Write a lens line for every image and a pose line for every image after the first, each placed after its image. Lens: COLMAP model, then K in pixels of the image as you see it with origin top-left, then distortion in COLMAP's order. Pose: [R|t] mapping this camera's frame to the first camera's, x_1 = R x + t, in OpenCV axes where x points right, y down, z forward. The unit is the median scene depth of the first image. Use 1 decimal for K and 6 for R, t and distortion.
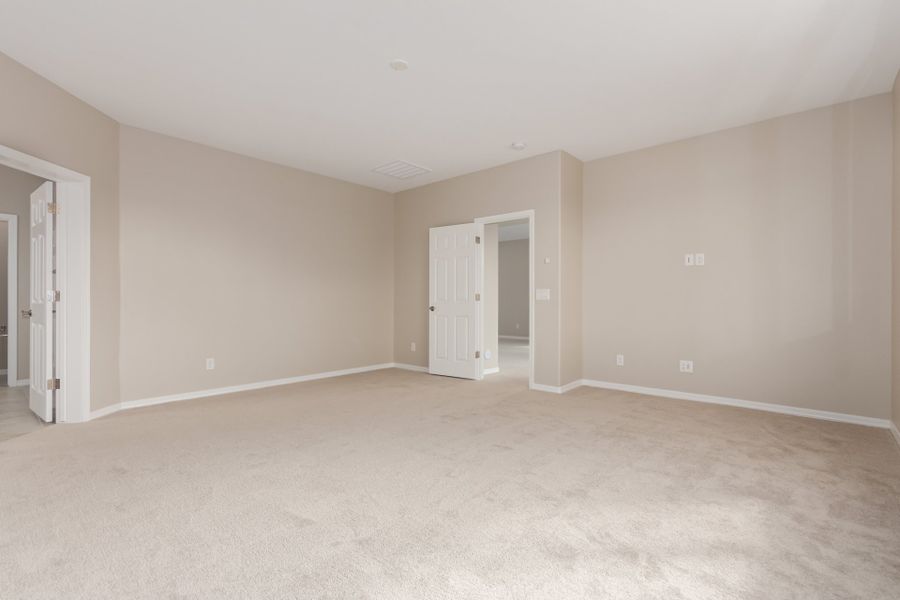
lens RADIAL K [[414.5, 0, 456.5], [0, 414.5, 299.6], [0, 0, 1]] dist [0.002308, 0.001490]
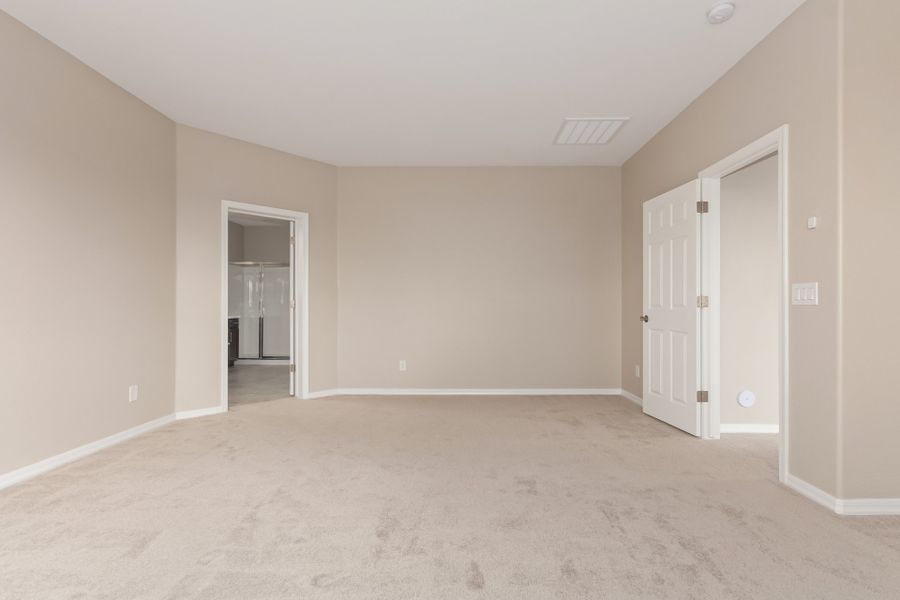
lens RADIAL K [[414.5, 0, 450.6], [0, 414.5, 305.8], [0, 0, 1]] dist [0.002308, 0.001490]
pose [[0.648497, -0.004619, -0.761203, 0.272470], [0.003960, 0.999989, -0.002694, 0.001065], [0.761207, -0.001268, 0.648508, 0.329631]]
